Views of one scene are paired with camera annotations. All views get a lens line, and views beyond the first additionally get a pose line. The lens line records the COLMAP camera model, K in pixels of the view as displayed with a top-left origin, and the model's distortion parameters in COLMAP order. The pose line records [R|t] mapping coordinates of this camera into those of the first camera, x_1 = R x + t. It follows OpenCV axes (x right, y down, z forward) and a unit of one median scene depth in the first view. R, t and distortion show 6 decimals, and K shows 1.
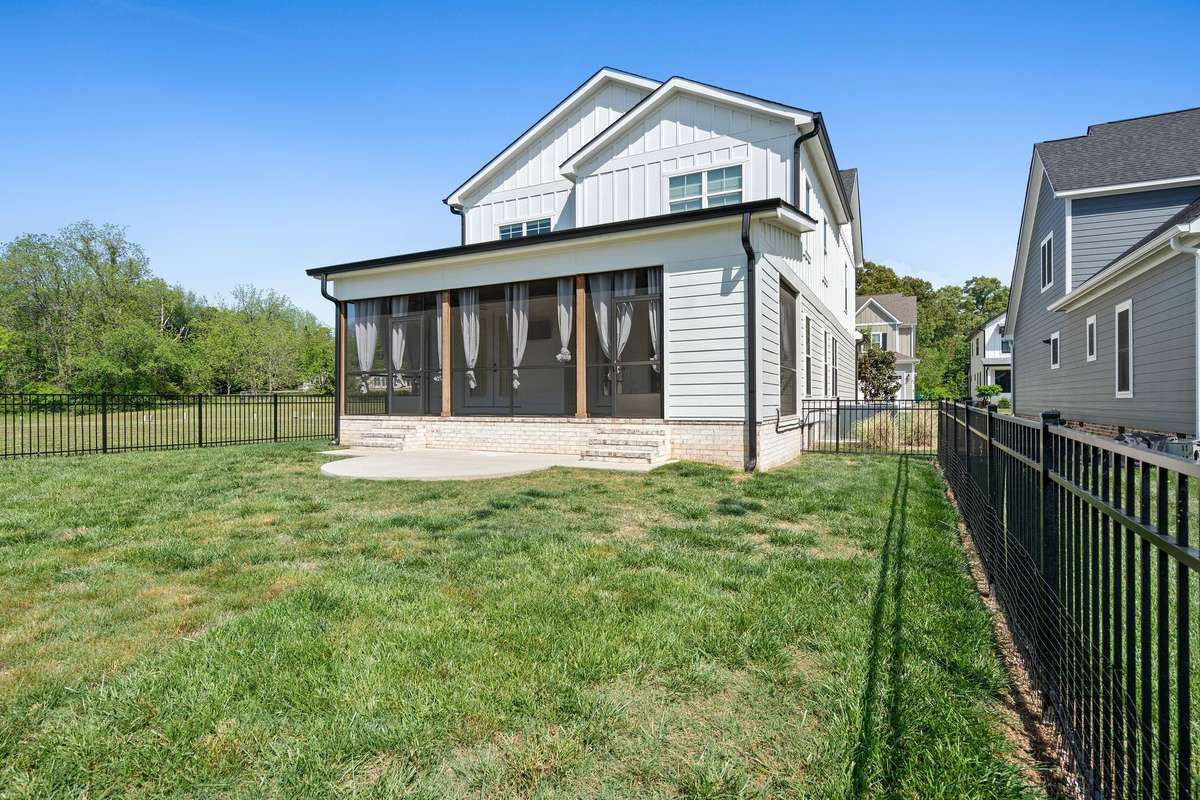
lens RADIAL K [[605.6, 0, 600.6], [0, 605.6, 398.2], [0, 0, 1]] dist [-0.002292, 0.000374]
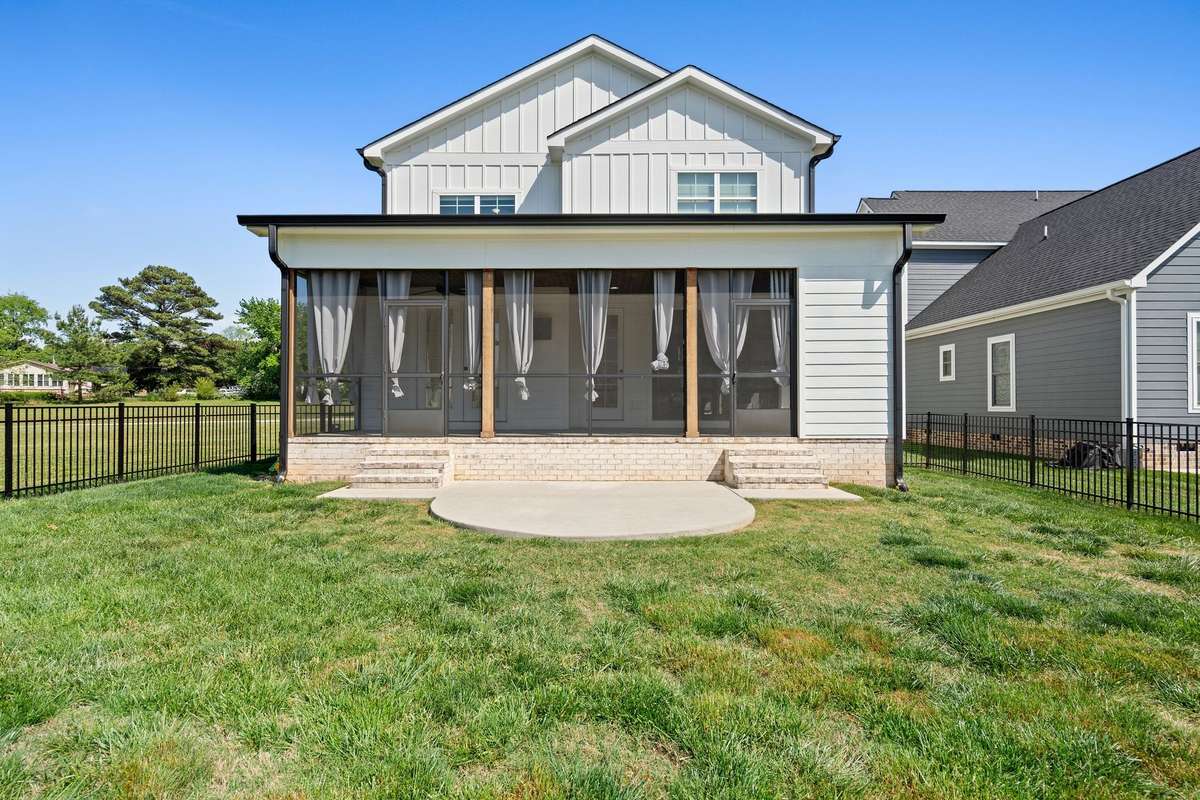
lens RADIAL K [[605.6, 0, 599.2], [0, 605.6, 401.8], [0, 0, 1]] dist [-0.002292, 0.000374]
pose [[0.892738, 0.007358, 0.450516, -0.441841], [-0.005146, 0.999968, -0.006133, -0.009392], [-0.450547, 0.003157, 0.892747, 0.248833]]
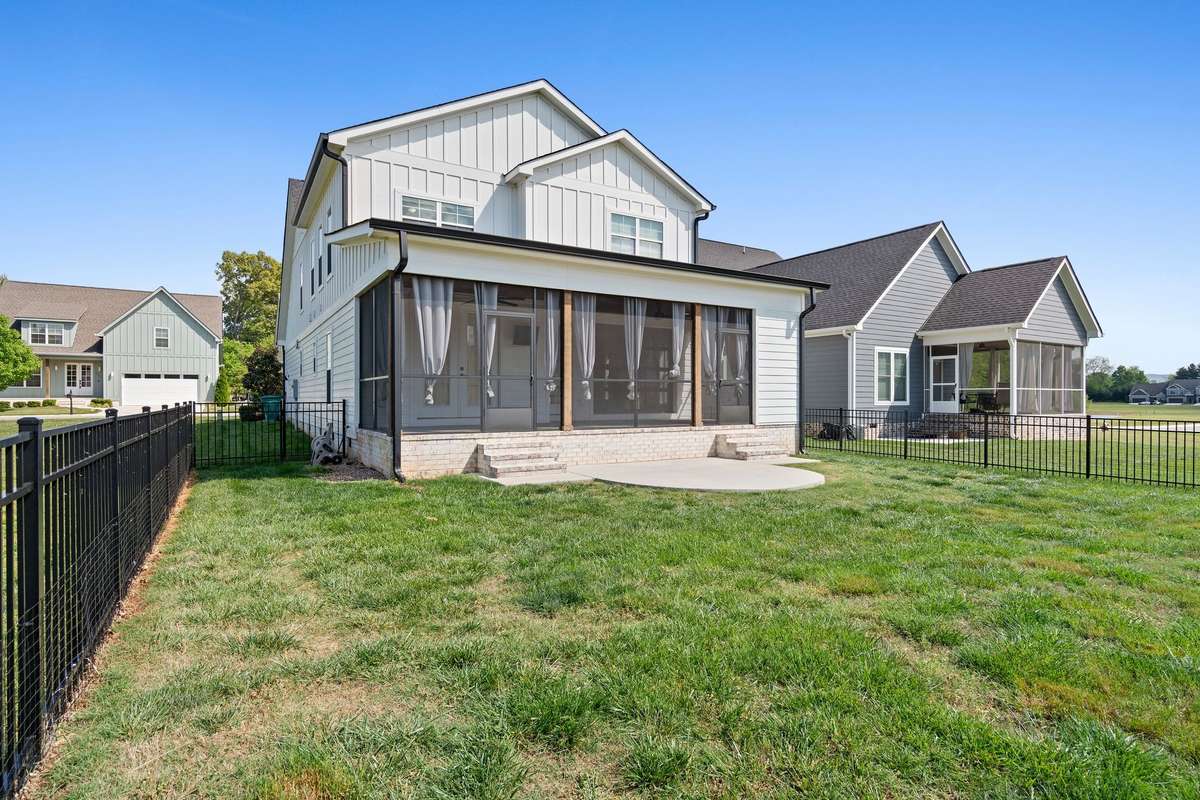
lens RADIAL K [[605.6, 0, 601.2], [0, 605.6, 398.3], [0, 0, 1]] dist [-0.002292, 0.000374]
pose [[0.524877, 0.003916, 0.851169, -0.937109], [-0.004527, 0.999988, -0.001809, -0.015125], [-0.851166, -0.002903, 0.524888, 0.452689]]
